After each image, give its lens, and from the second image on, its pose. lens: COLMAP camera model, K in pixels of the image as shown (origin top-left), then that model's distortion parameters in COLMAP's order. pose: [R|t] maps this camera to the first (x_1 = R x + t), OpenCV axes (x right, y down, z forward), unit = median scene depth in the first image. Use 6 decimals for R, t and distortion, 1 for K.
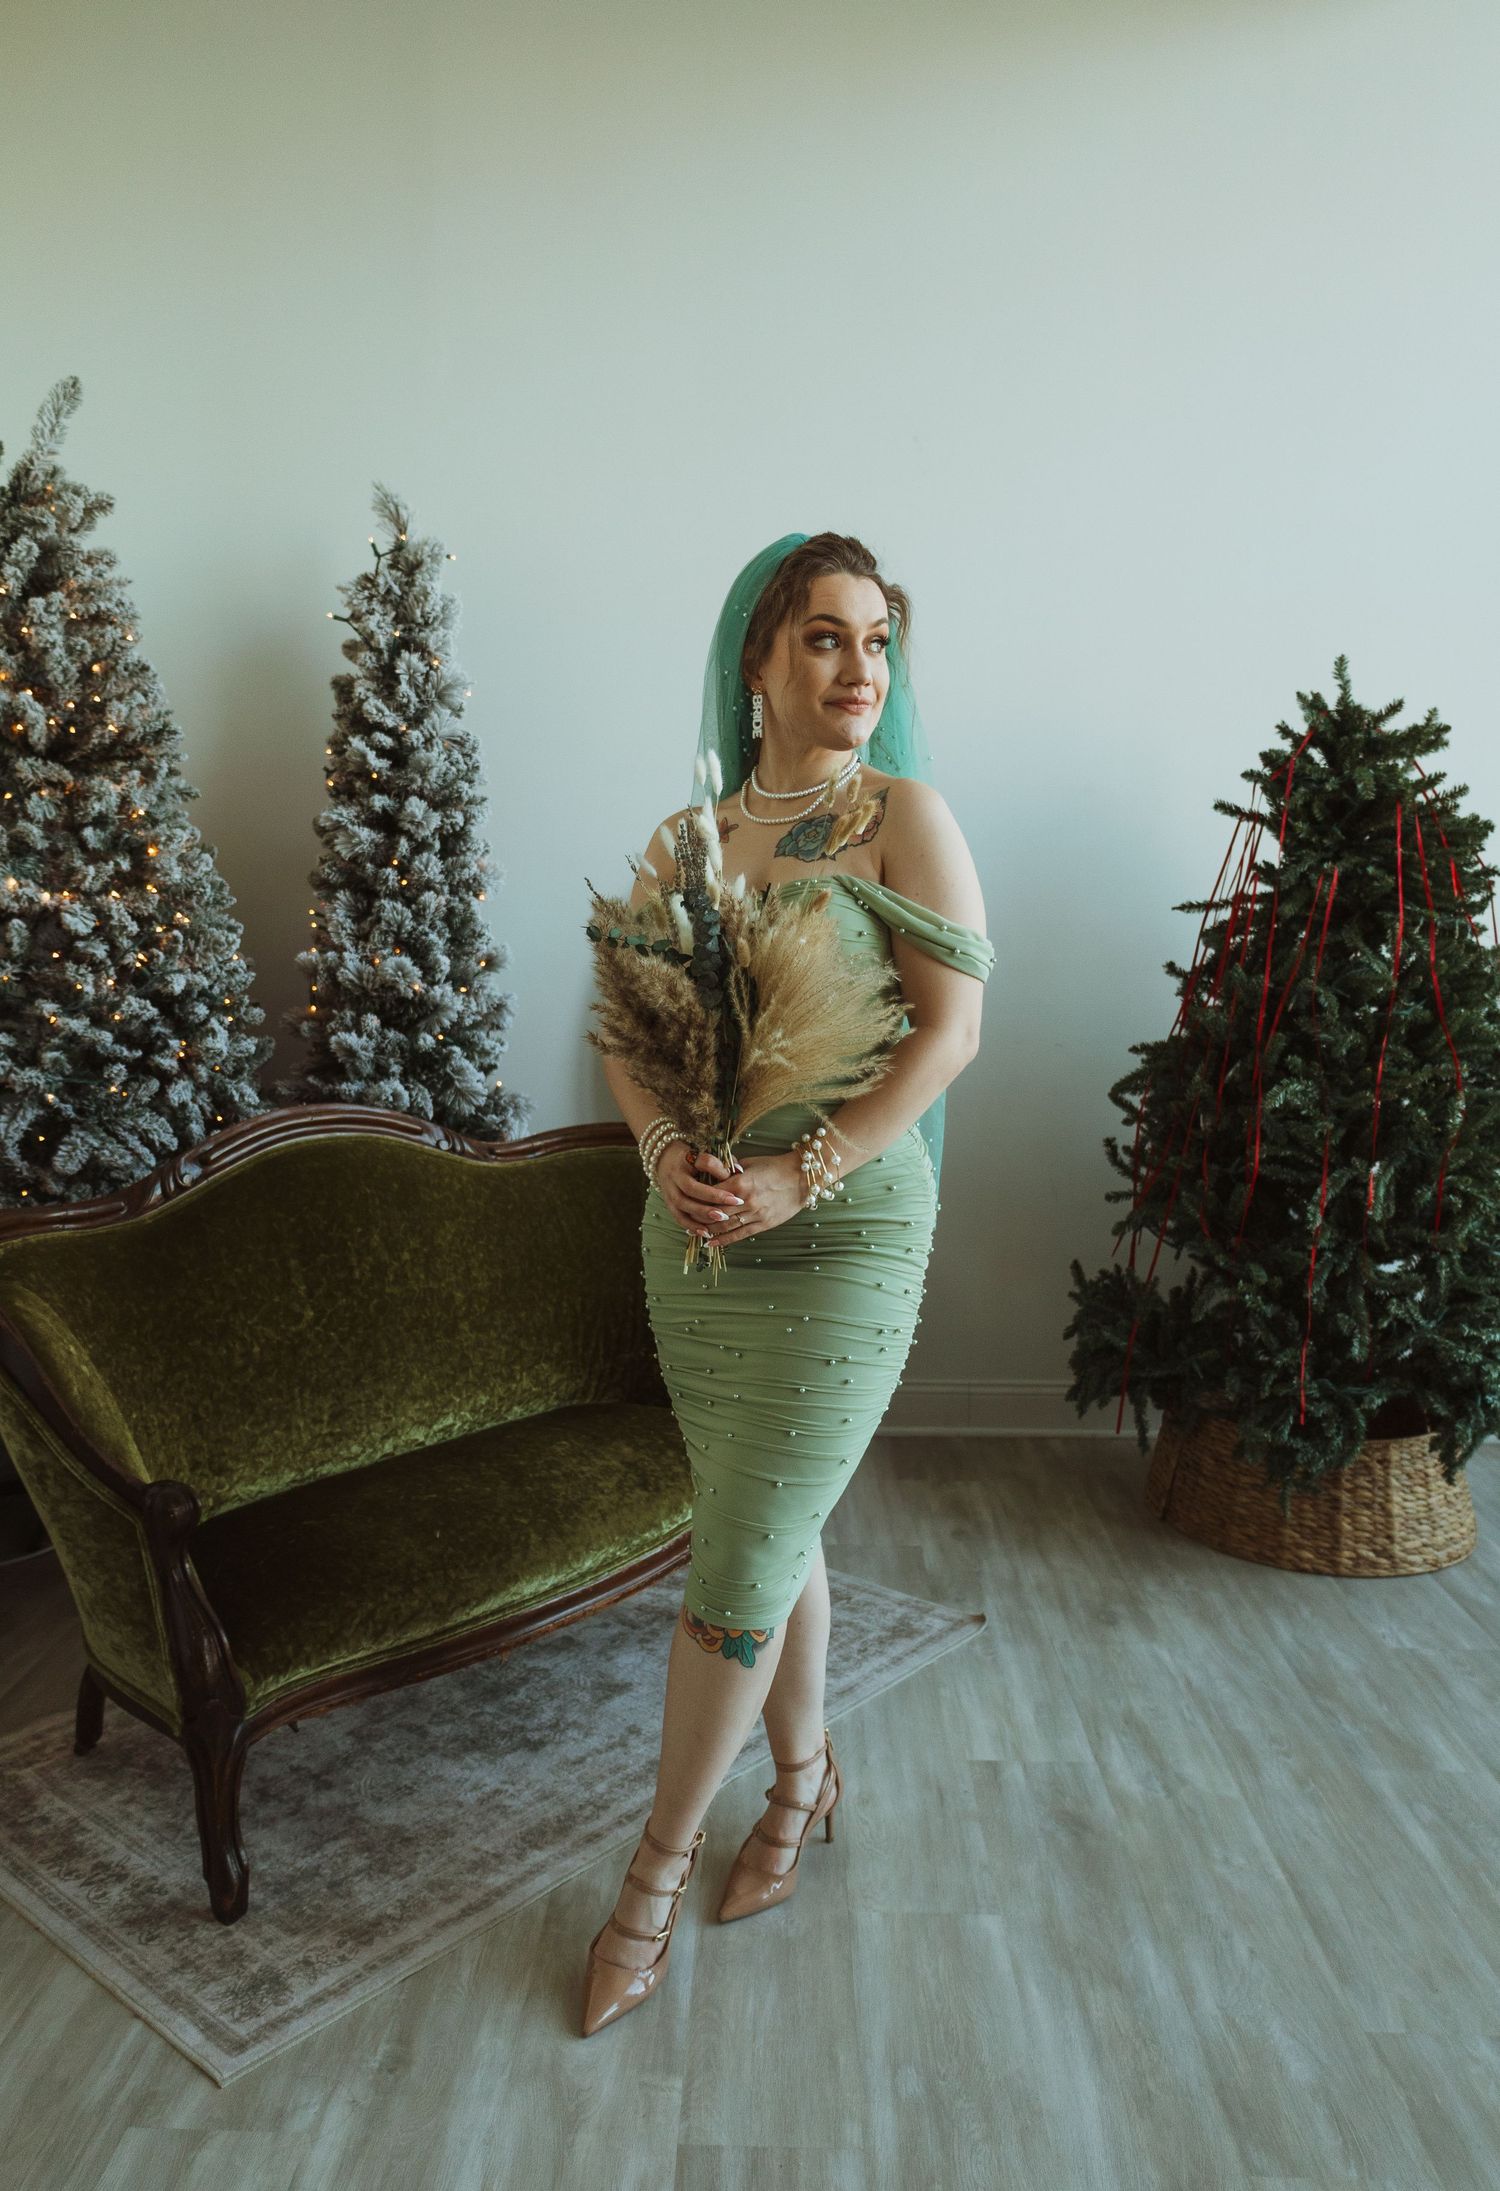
lens RADIAL K [[1709.3, 0, 750.0], [0, 1709.3, 1095.5], [0, 0, 1]] dist [0.030862, 0.004109]
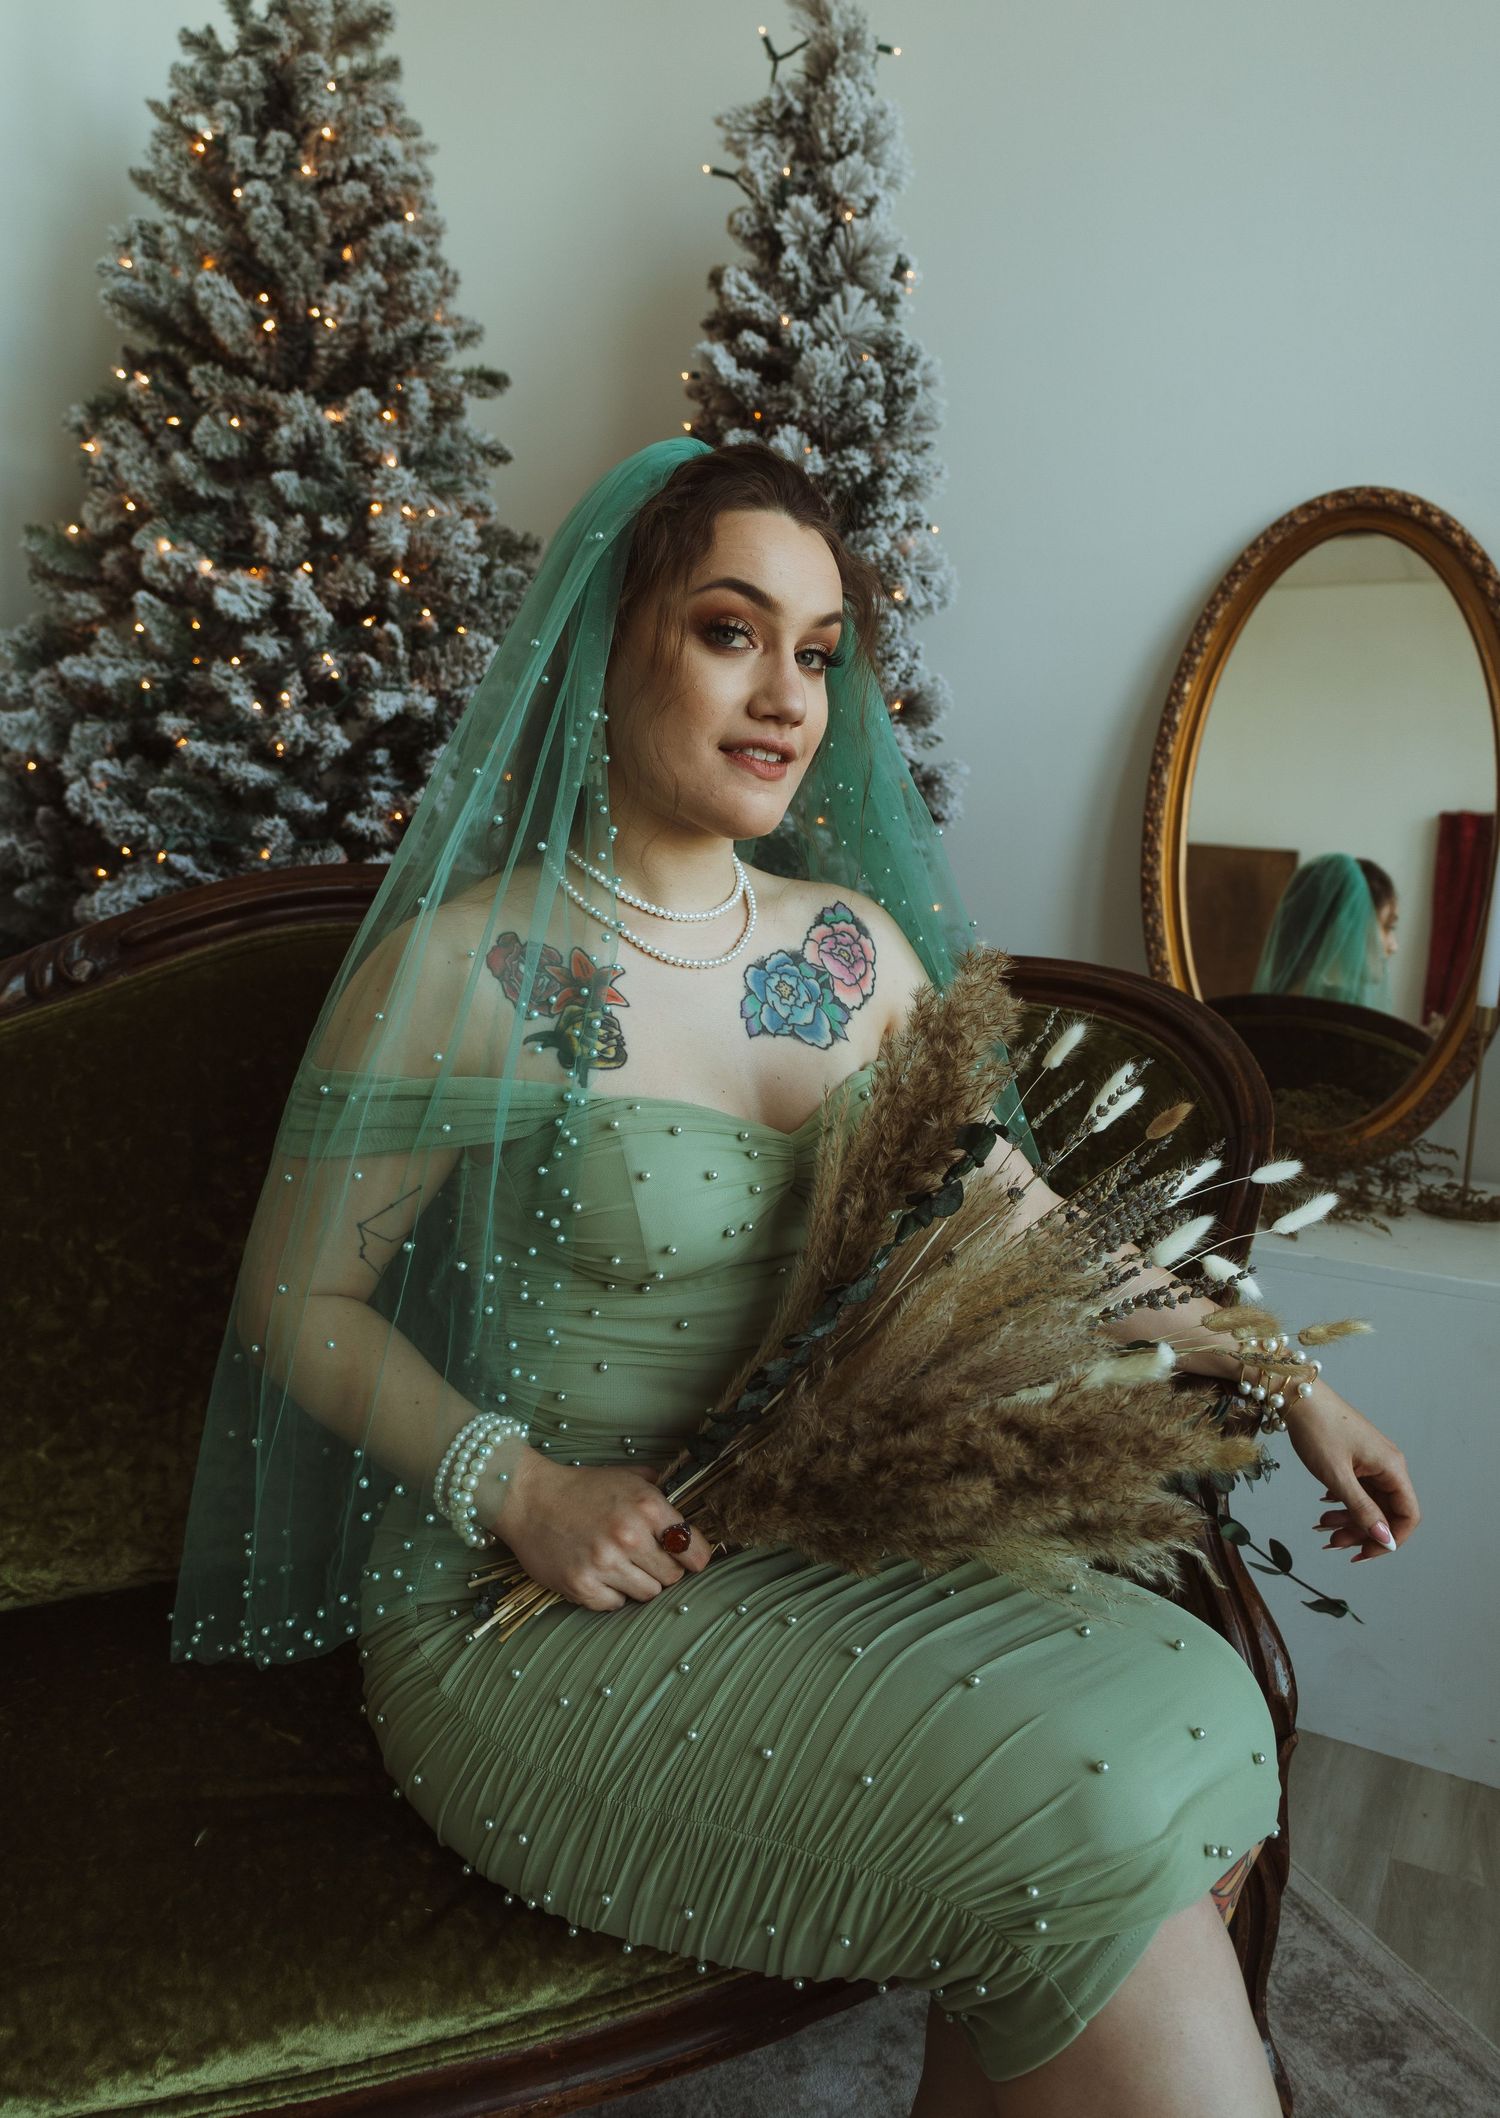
lens RADIAL K [[1565.8, 0, 754.2], [0, 1565.8, 996.8], [0, 0, 1]] dist [0.009986, 0.003670]
pose [[0.885994, 0.071186, -0.458201, 0.074436], [-0.076040, 0.997074, 0.007871, 0.030979], [0.457420, 0.027868, 0.888814, 0.534655]]
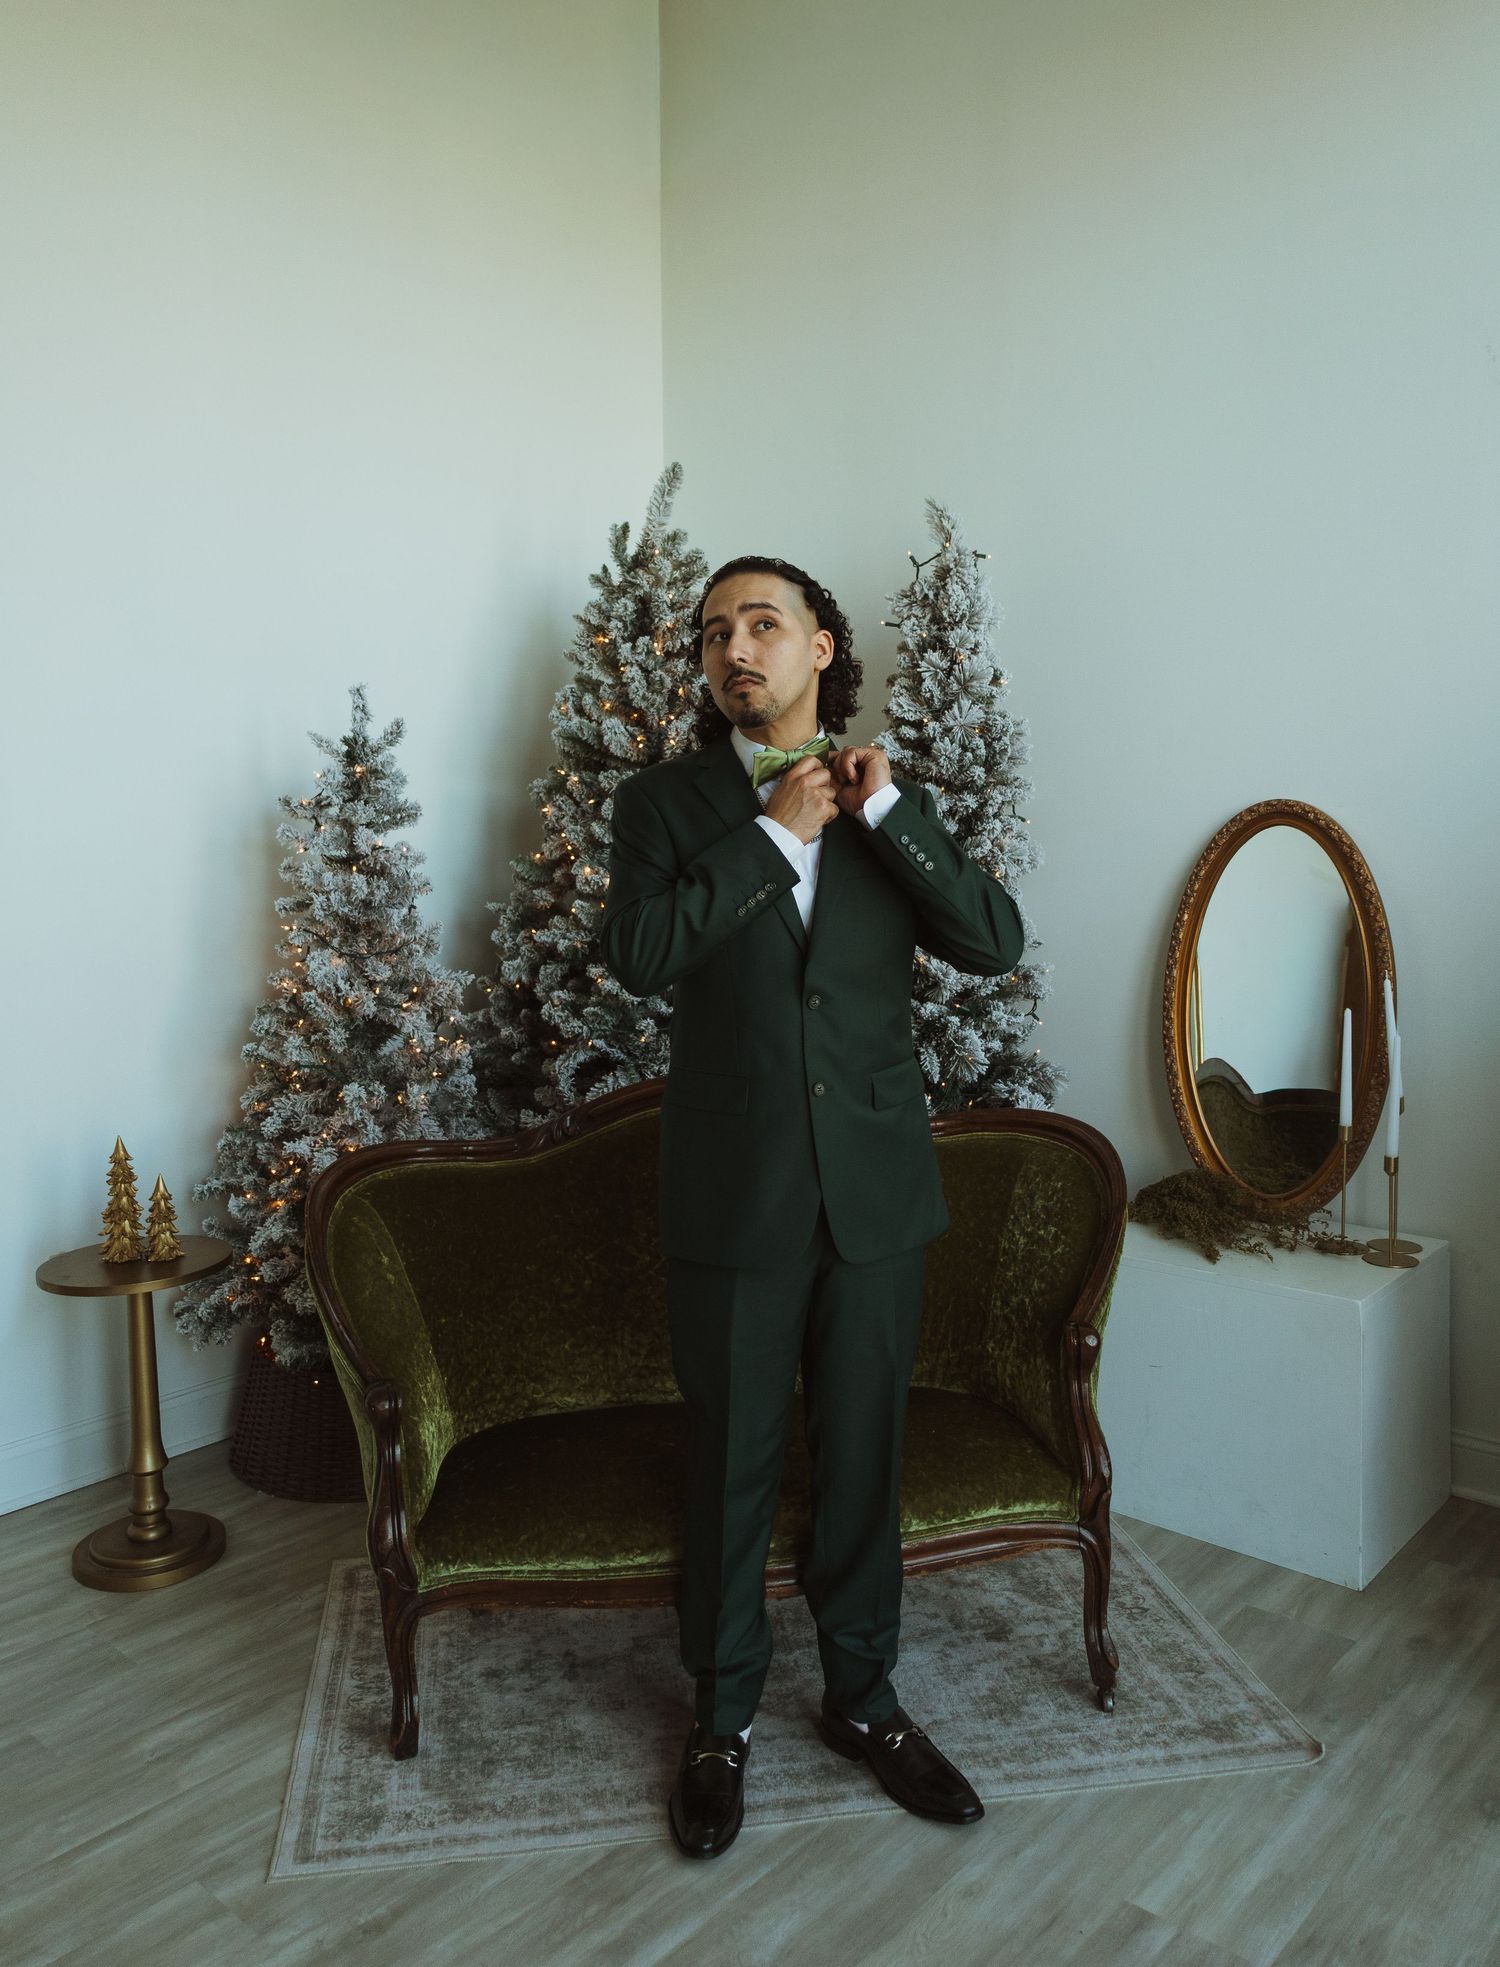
lens RADIAL K [[1600.1, 0, 701.2], [0, 1600.1, 883.4], [0, 0, 1]] dist [0.003874, 0.007383]
pose [[0.753196, 0.012004, -0.657686, 0.390468], [-0.054587, 0.997525, -0.044307, -0.063577], [0.655527, 0.069273, 0.751988, 0.164509]]
